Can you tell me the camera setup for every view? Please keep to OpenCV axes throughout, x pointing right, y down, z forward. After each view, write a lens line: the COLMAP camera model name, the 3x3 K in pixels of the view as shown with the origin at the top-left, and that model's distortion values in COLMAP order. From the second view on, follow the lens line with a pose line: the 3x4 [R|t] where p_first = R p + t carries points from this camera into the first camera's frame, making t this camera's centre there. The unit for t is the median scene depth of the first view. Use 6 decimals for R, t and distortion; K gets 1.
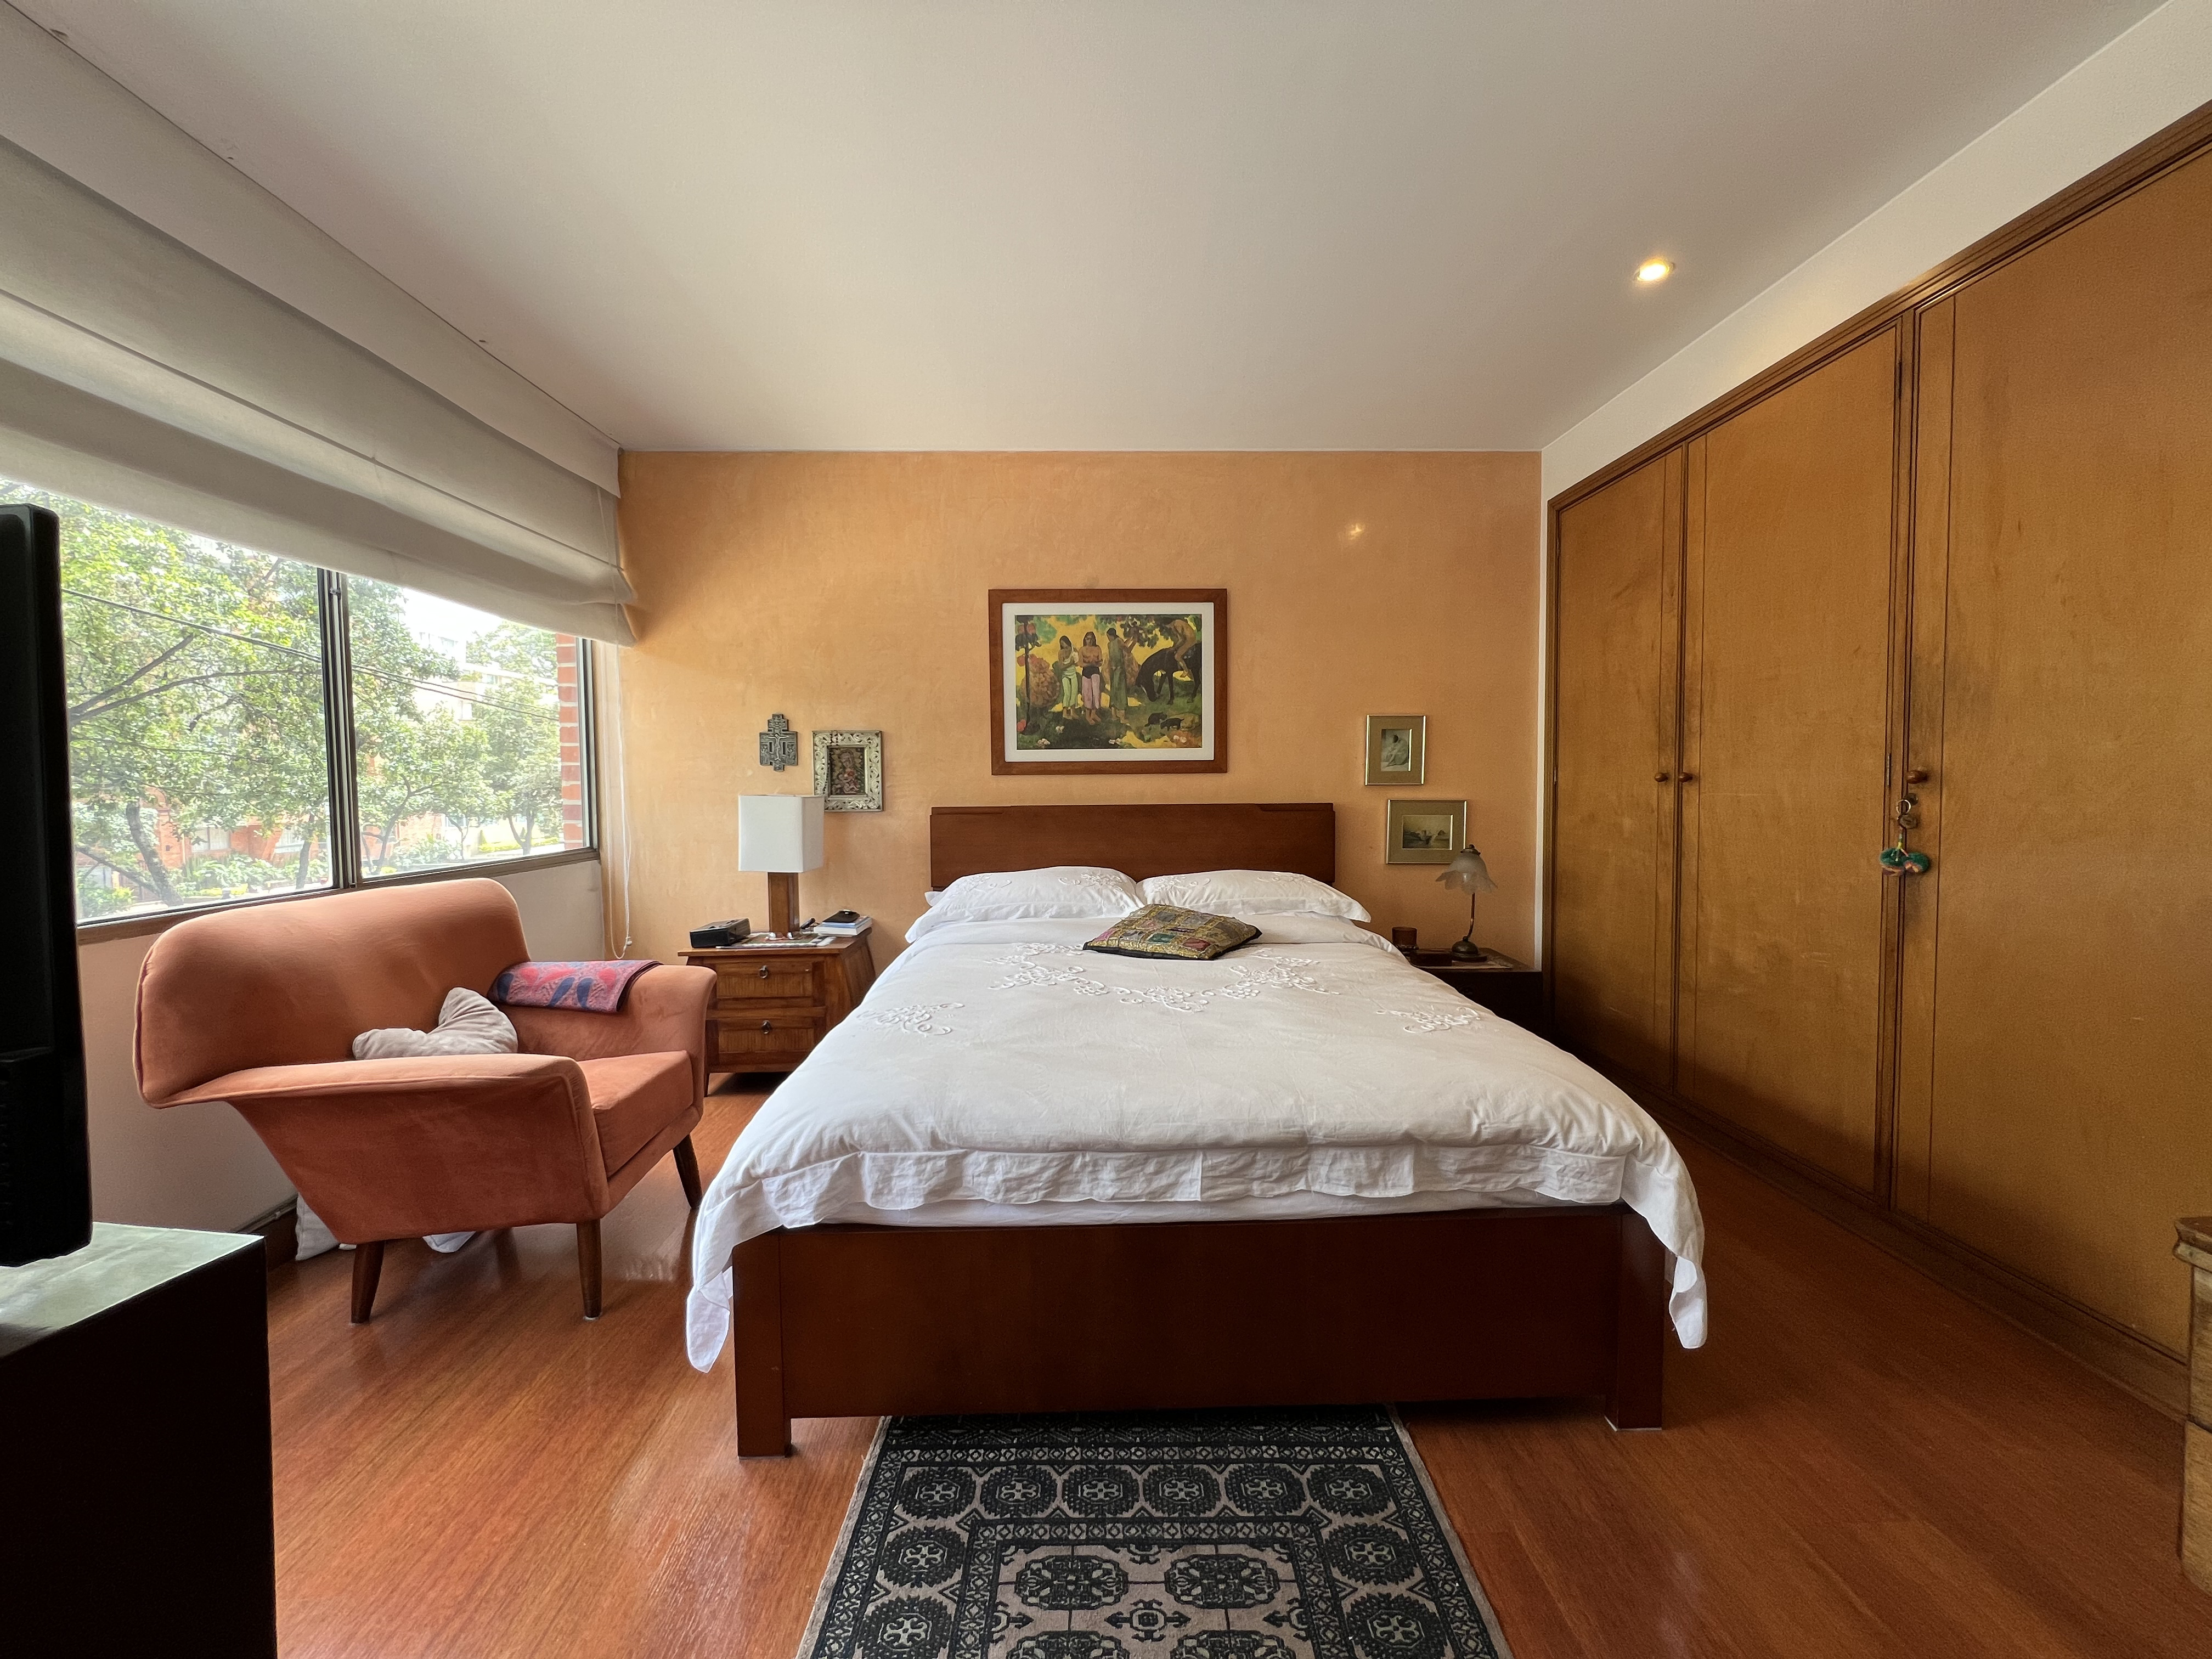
lens RADIAL K [[889.4, 0, 1106.0], [0, 889.4, 829.5], [0, 0, 1]] dist [-0.000368, -0.000055]
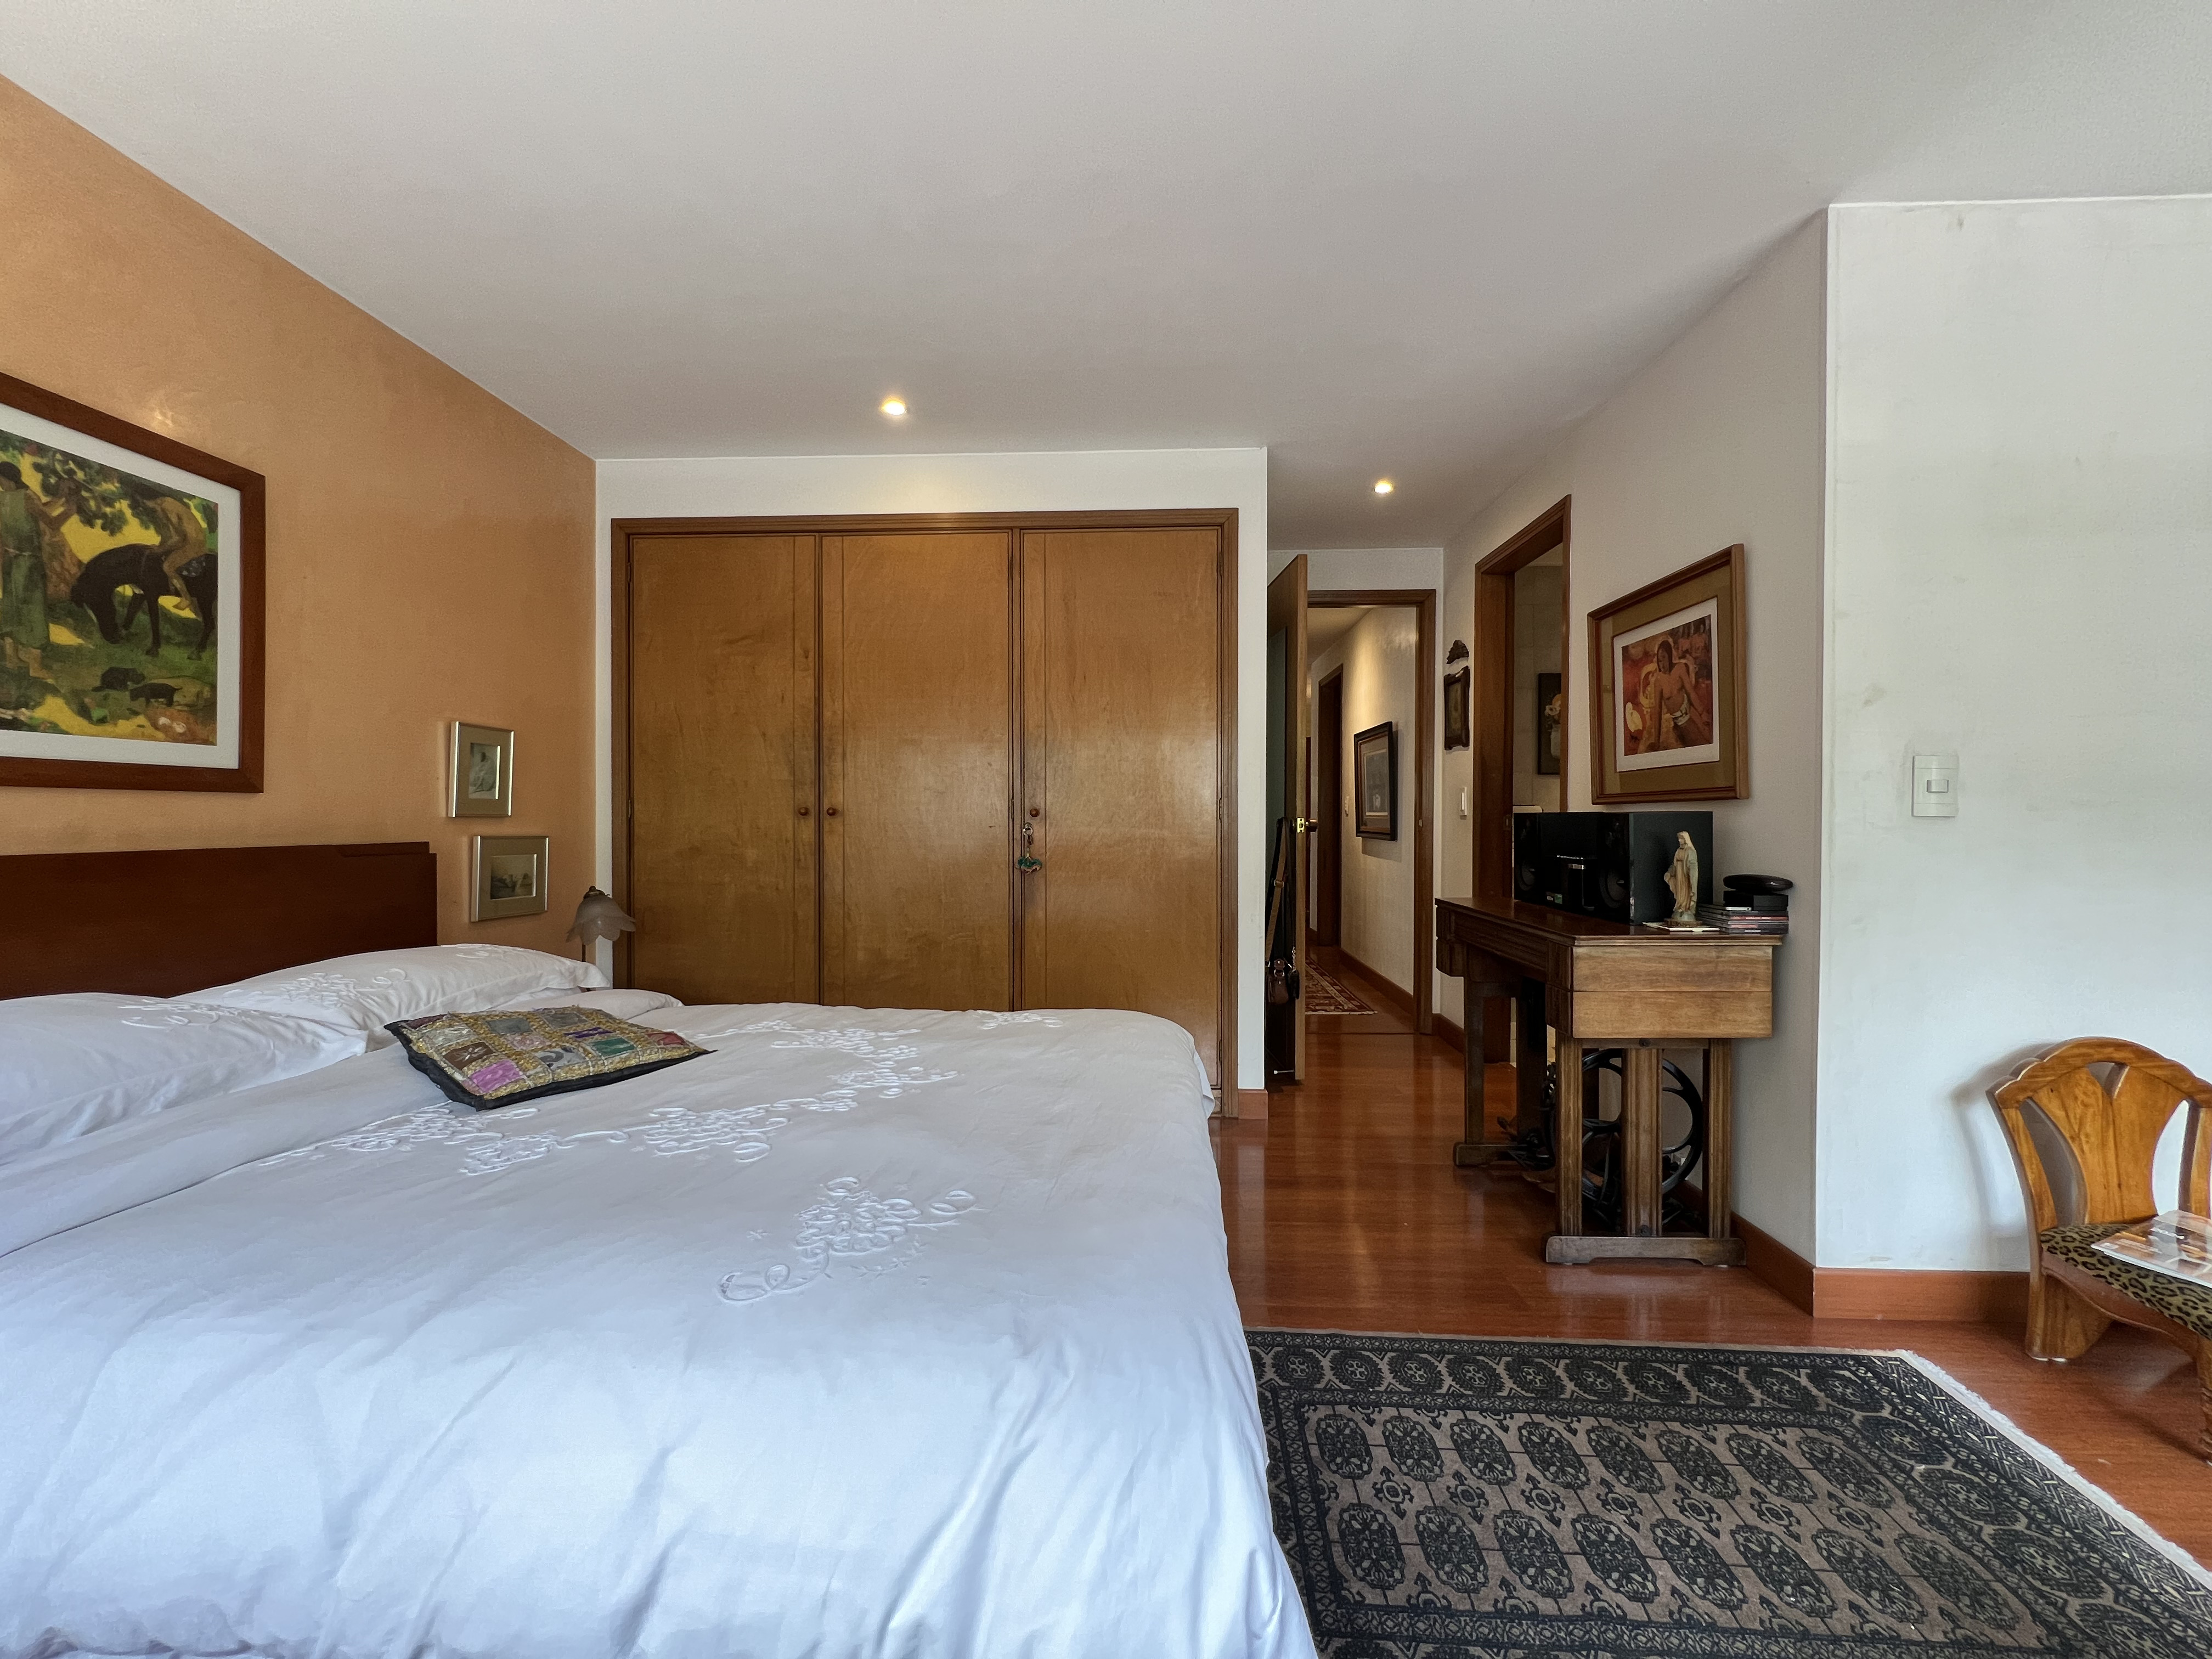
lens RADIAL K [[884.4, 0, 1103.3], [0, 884.4, 824.7], [0, 0, 1]] dist [-0.000820, -0.000683]
pose [[0.068796, 0.001156, 0.997630, -0.400835], [0.051514, 0.998661, -0.004710, -0.012831], [-0.996300, 0.051716, 0.068644, 0.426724]]
